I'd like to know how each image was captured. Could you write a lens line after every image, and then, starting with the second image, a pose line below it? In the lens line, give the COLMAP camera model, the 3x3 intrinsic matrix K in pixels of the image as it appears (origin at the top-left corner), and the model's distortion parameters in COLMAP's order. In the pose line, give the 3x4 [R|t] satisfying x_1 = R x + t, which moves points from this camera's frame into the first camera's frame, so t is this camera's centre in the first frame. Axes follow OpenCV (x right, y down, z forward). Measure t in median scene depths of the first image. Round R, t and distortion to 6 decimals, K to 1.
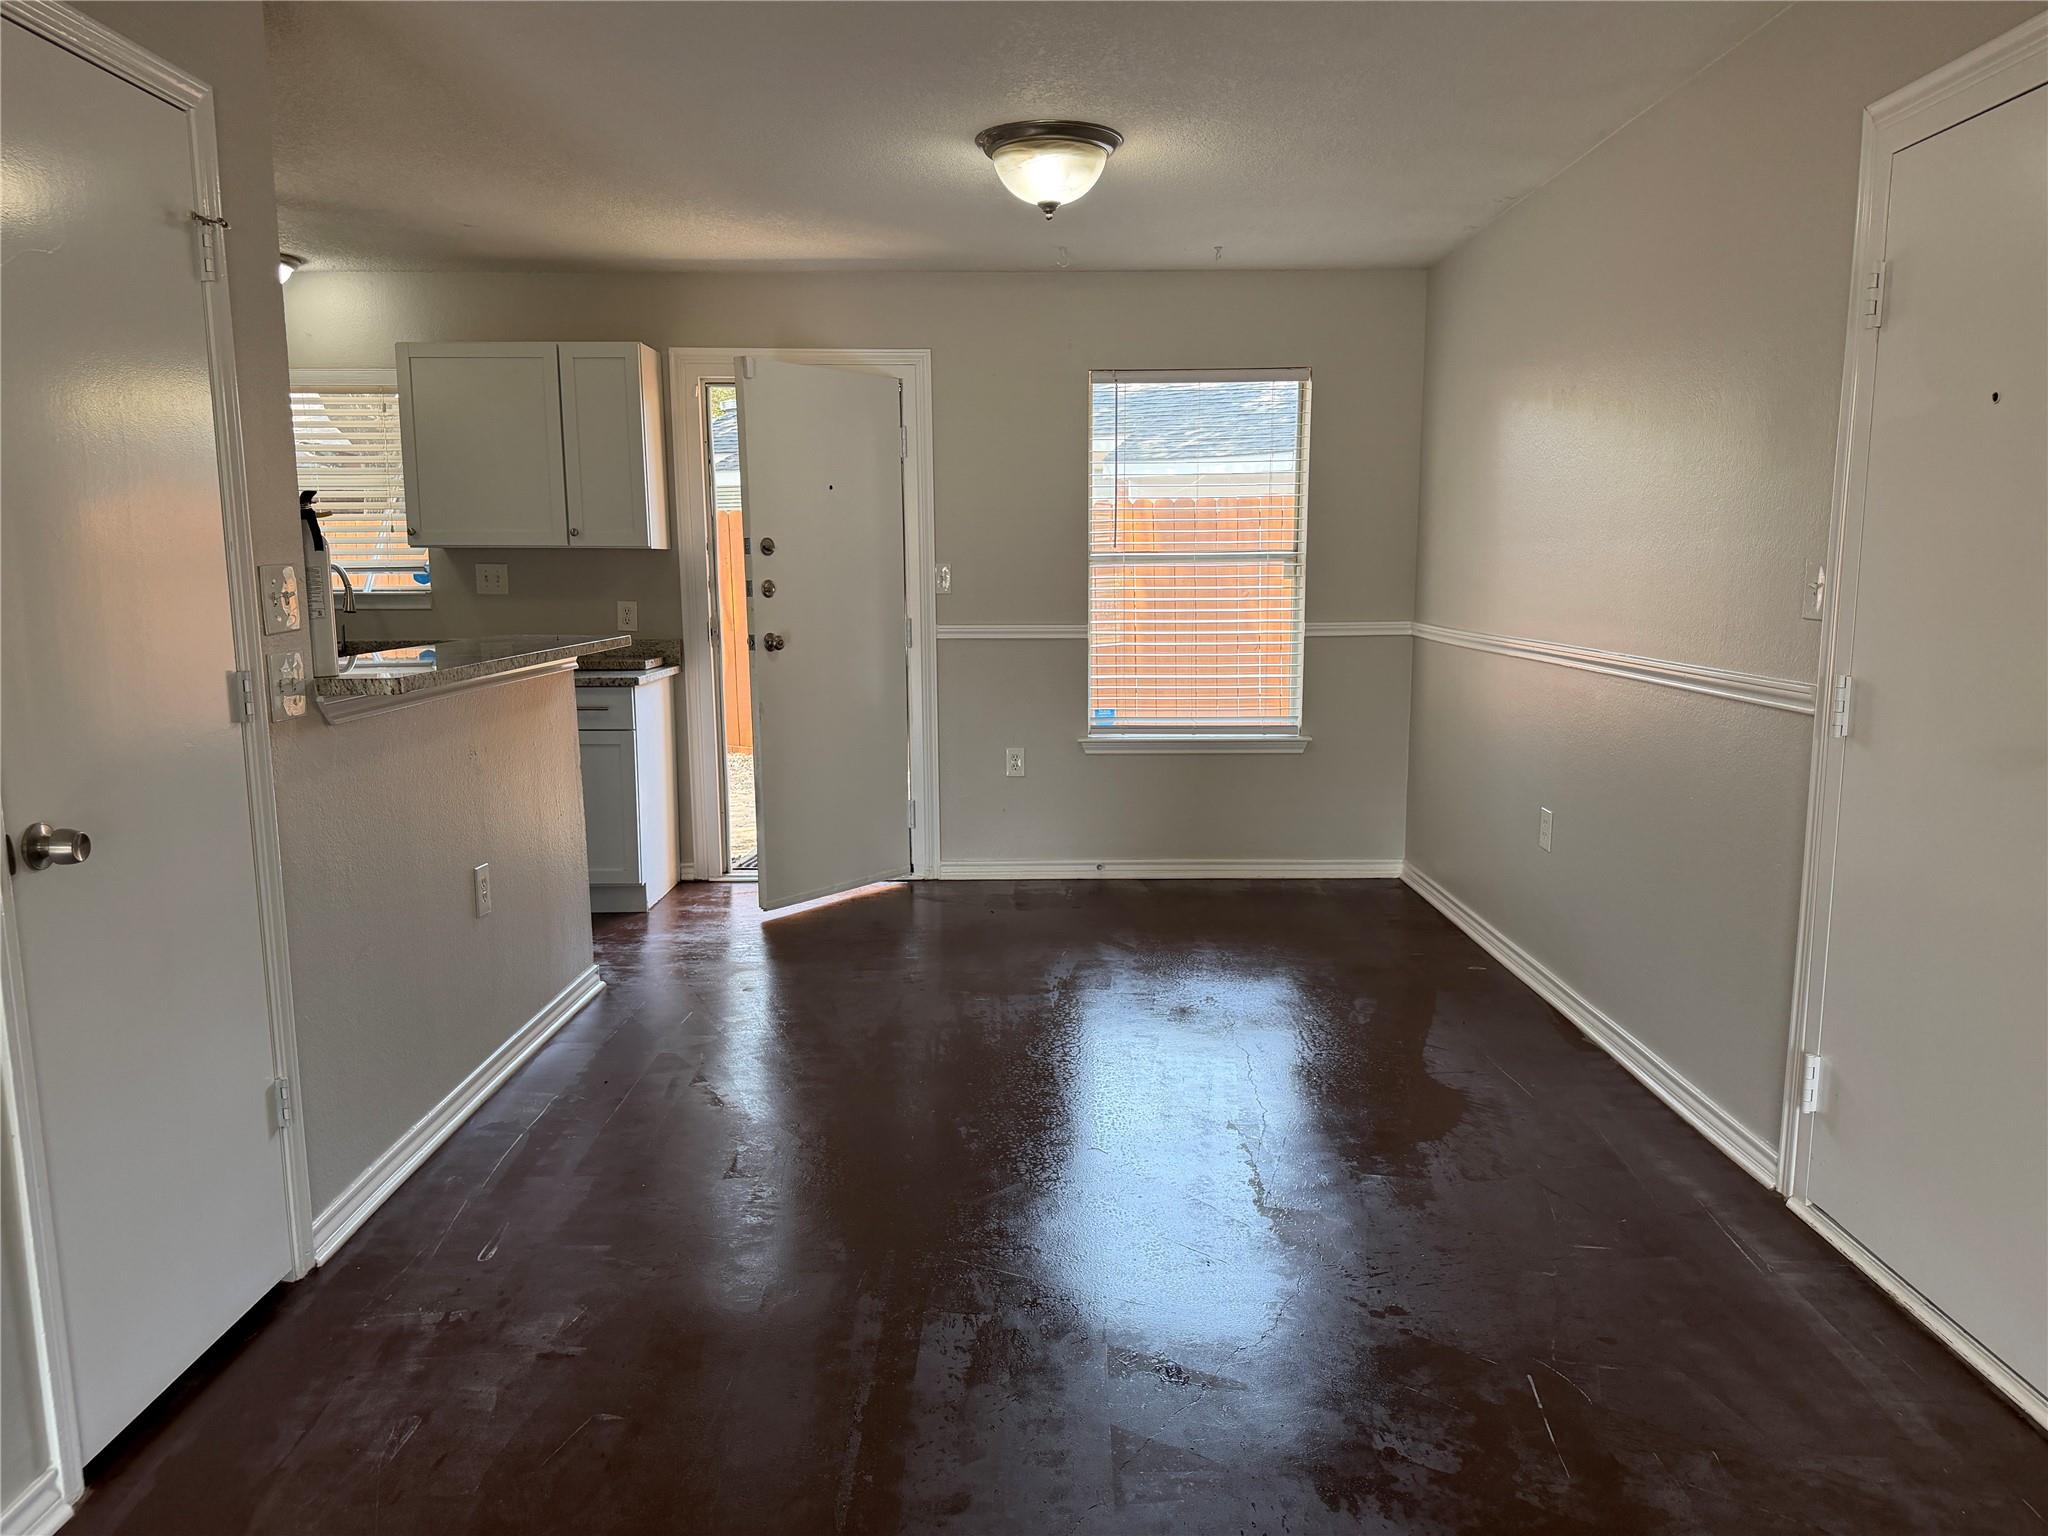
lens RADIAL K [[1355.3, 0, 1024.0], [0, 1355.3, 768.0], [0, 0, 1]] dist [0.135025, -0.000103]
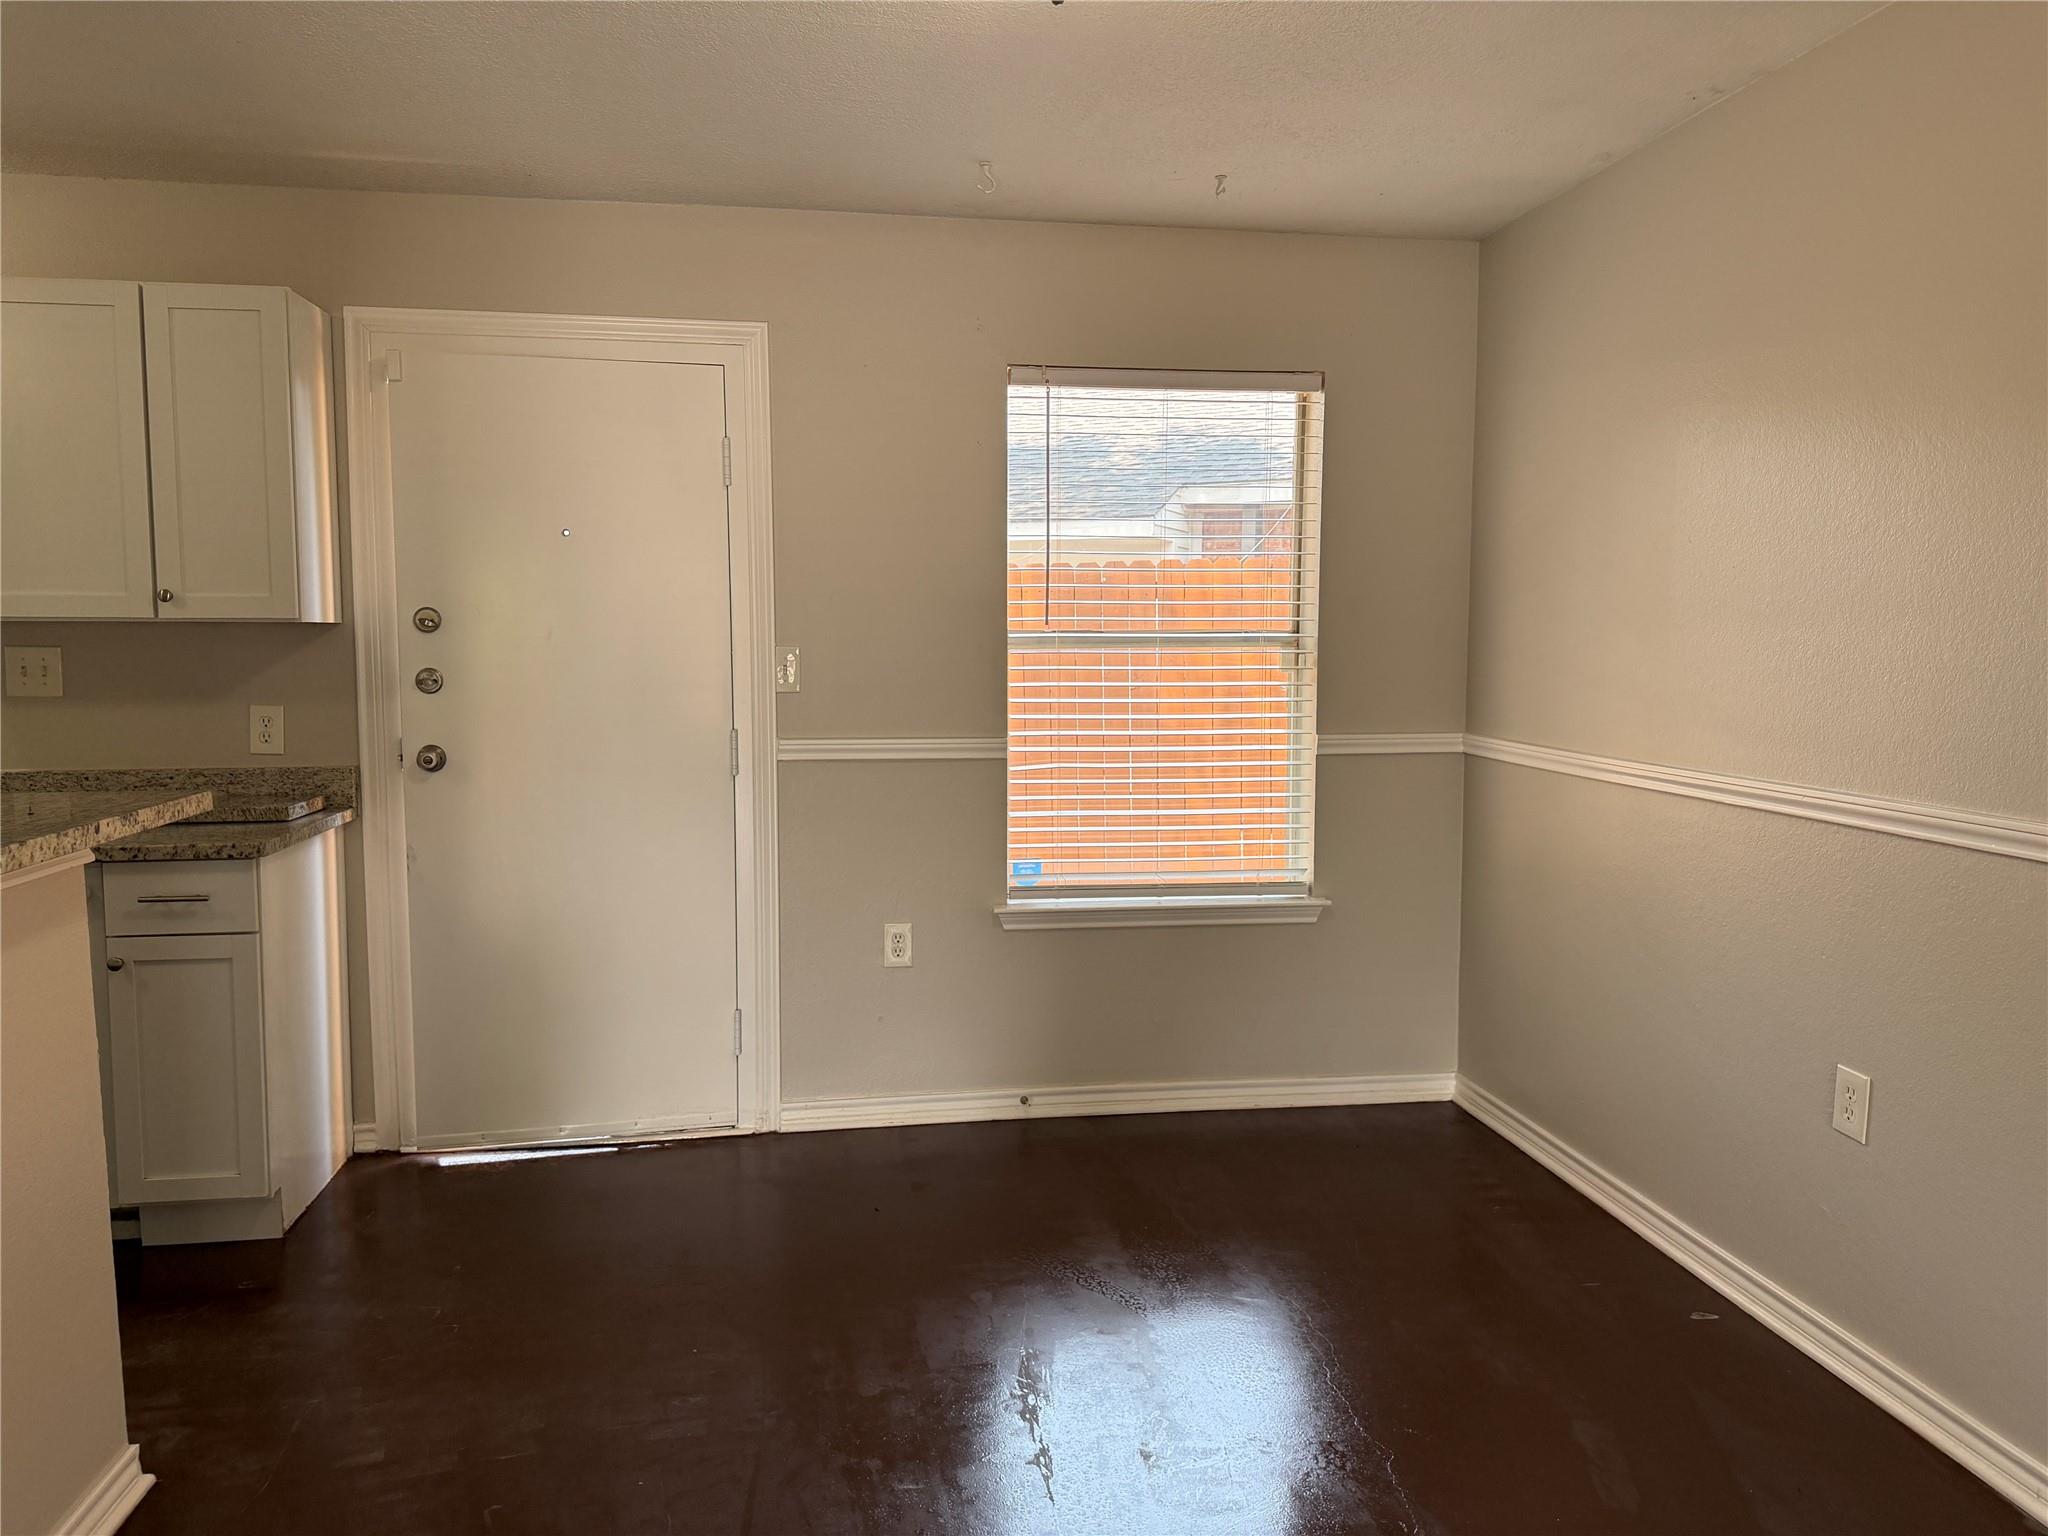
lens RADIAL K [[1439.9, 0, 1024.0], [0, 1439.9, 768.0], [0, 0, 1]] dist [0.091156, -0.105903]
pose [[0.989222, -0.007073, 0.146250, -0.048128], [0.015940, 0.998098, -0.059546, -0.048407], [-0.145550, 0.061236, 0.987454, 0.299127]]
